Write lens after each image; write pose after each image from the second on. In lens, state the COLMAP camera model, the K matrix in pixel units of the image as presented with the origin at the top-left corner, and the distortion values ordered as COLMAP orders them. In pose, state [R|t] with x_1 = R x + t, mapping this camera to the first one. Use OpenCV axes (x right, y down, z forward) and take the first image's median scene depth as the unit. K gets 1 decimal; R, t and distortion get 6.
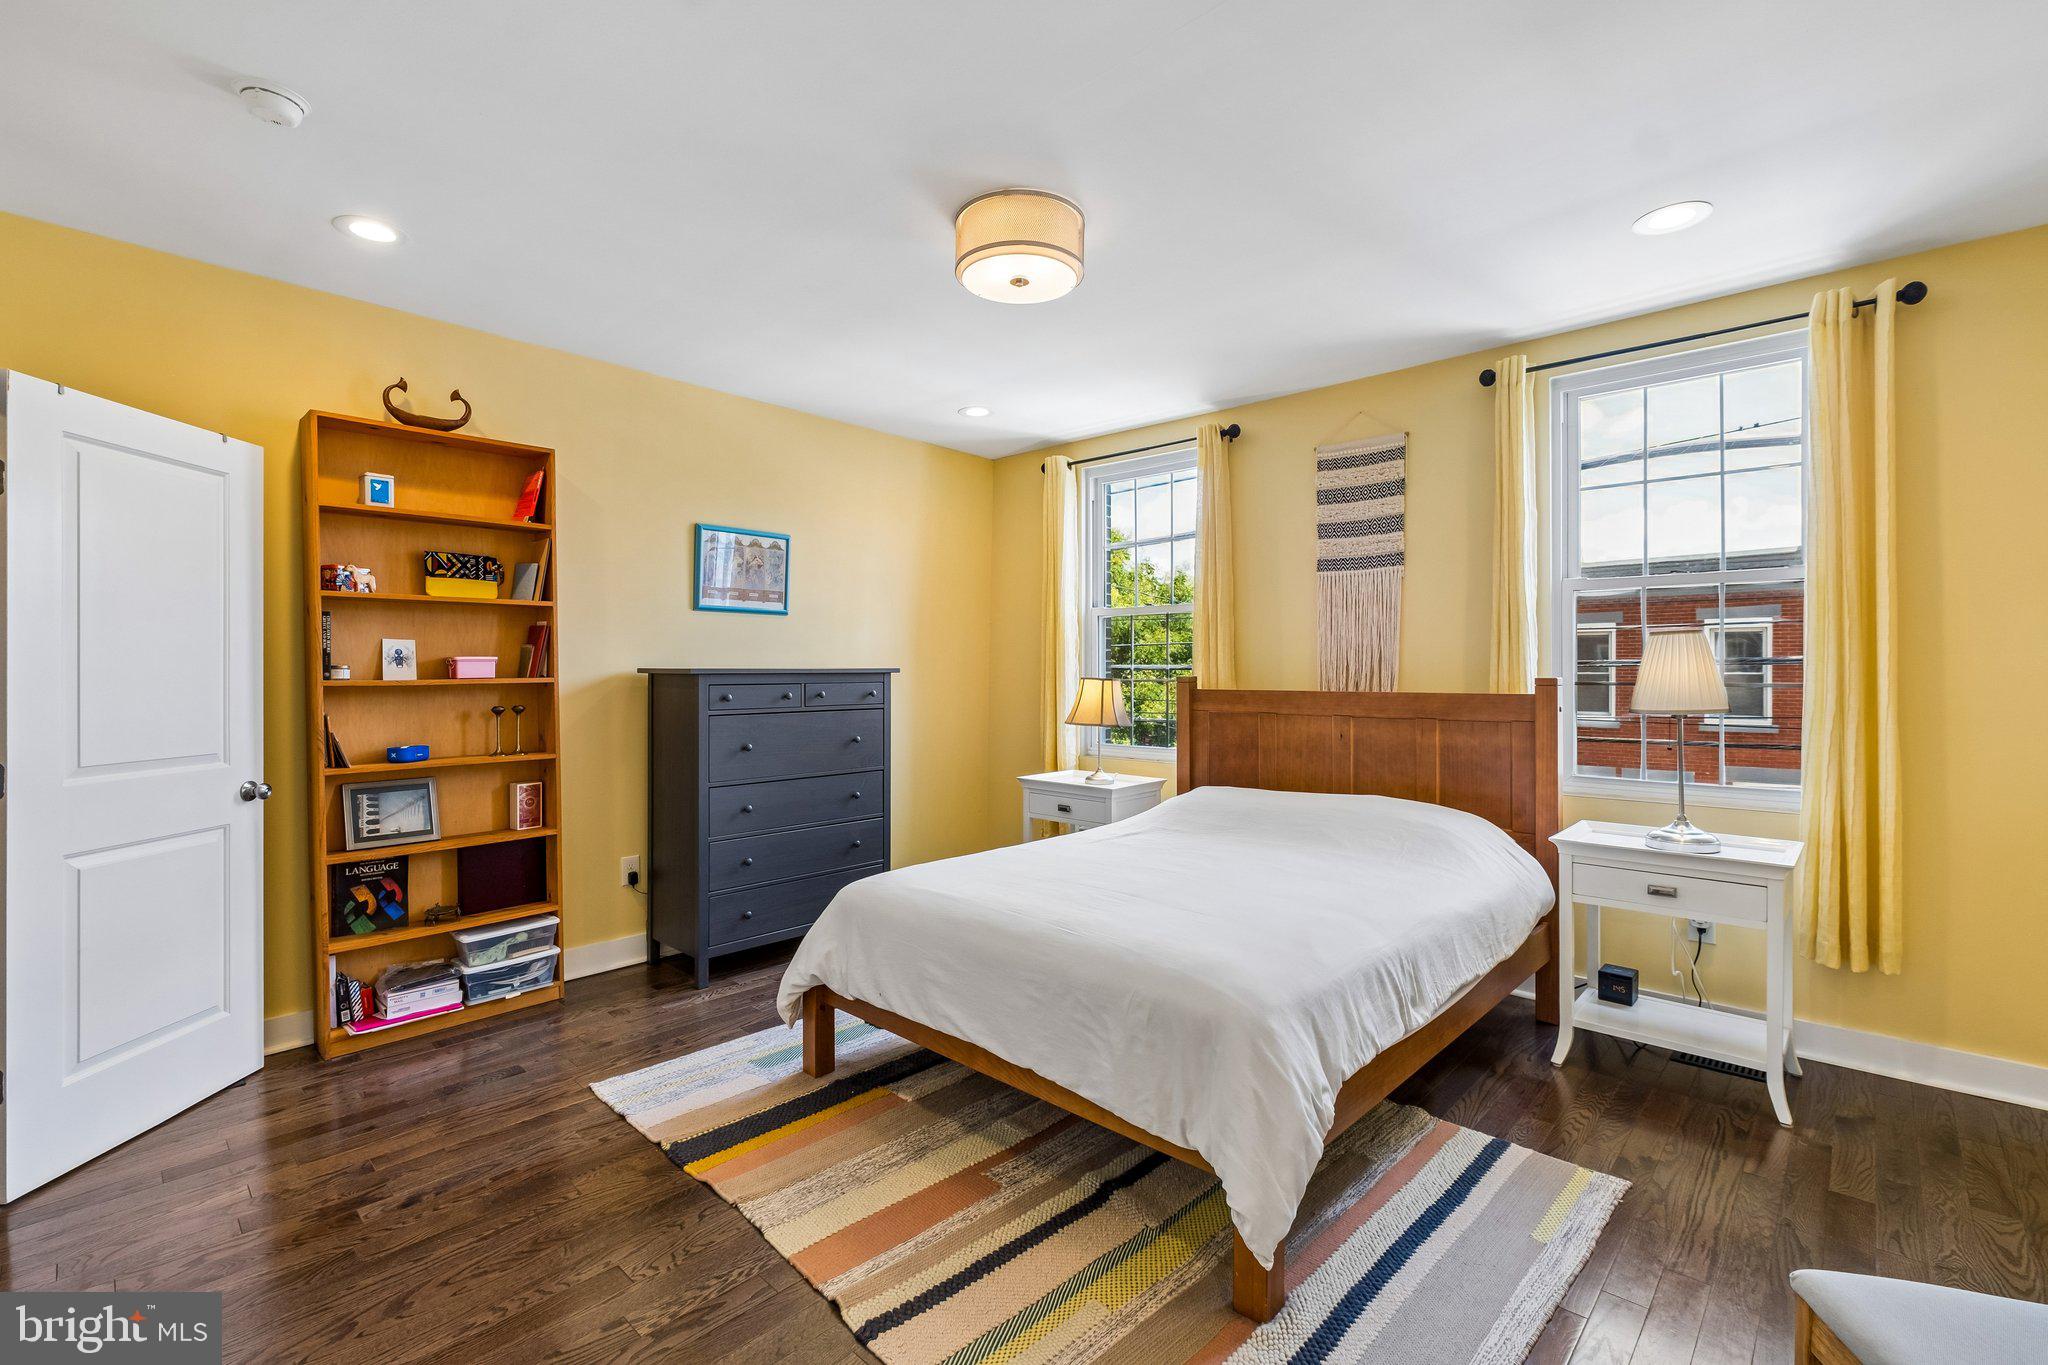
lens RADIAL K [[914.8, 0, 1024.0], [0, 914.8, 682.5], [0, 0, 1]] dist [-0.004521, -0.000132]
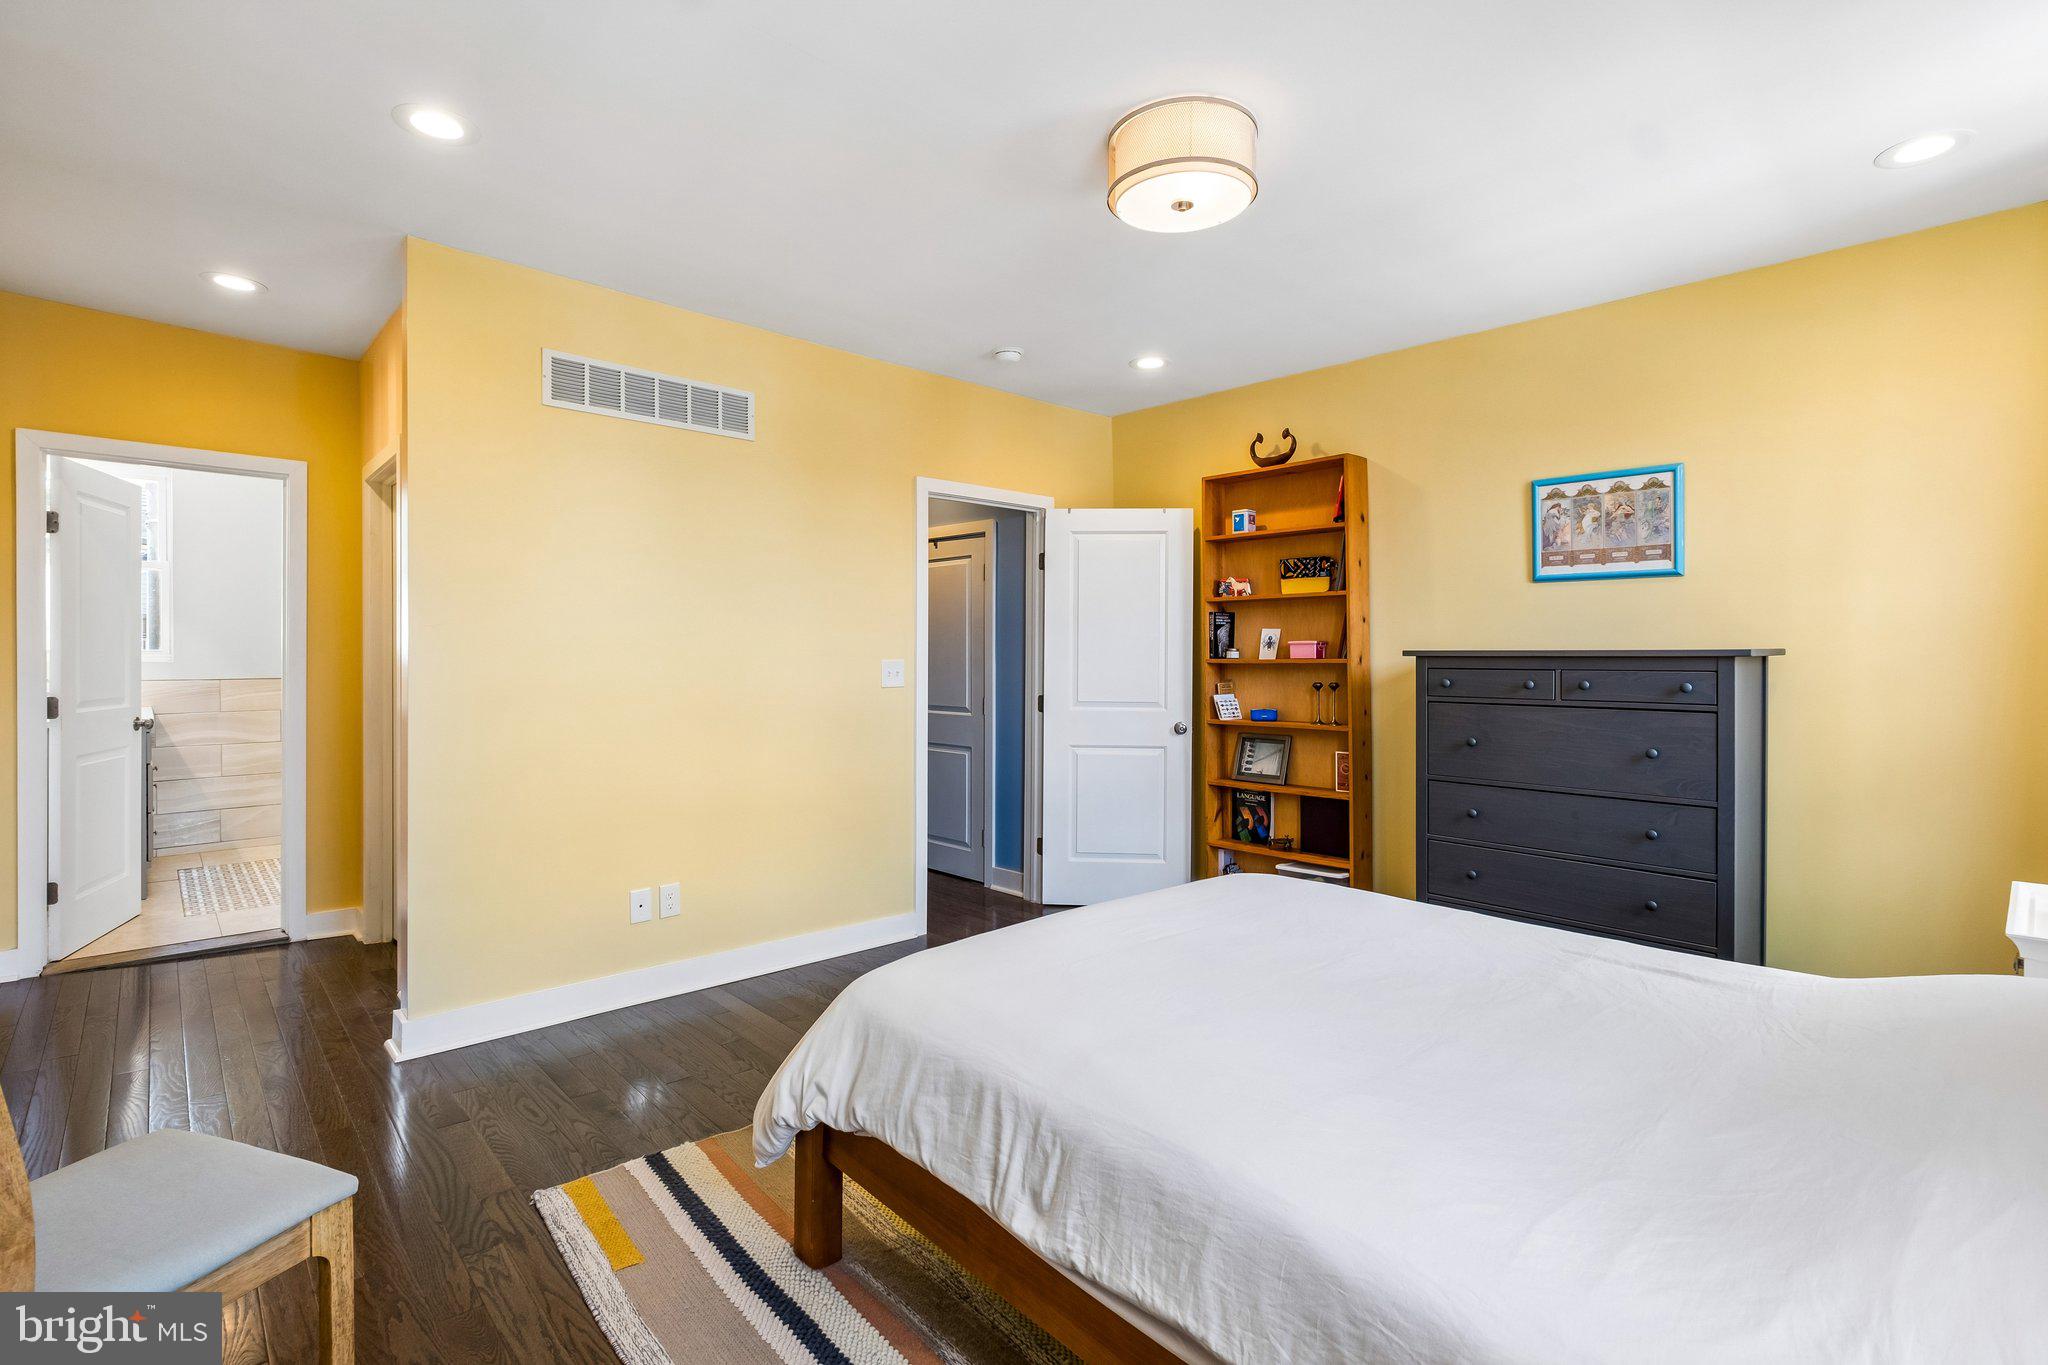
lens RADIAL K [[953.2, 0, 1028.0], [0, 953.2, 660.4], [0, 0, 1]] dist [0.000778, -0.000003]
pose [[-0.076239, 0.011035, -0.997029, 0.703999], [-0.012641, 0.999848, 0.012033, -0.013172], [0.997009, 0.013521, -0.076088, 0.737093]]
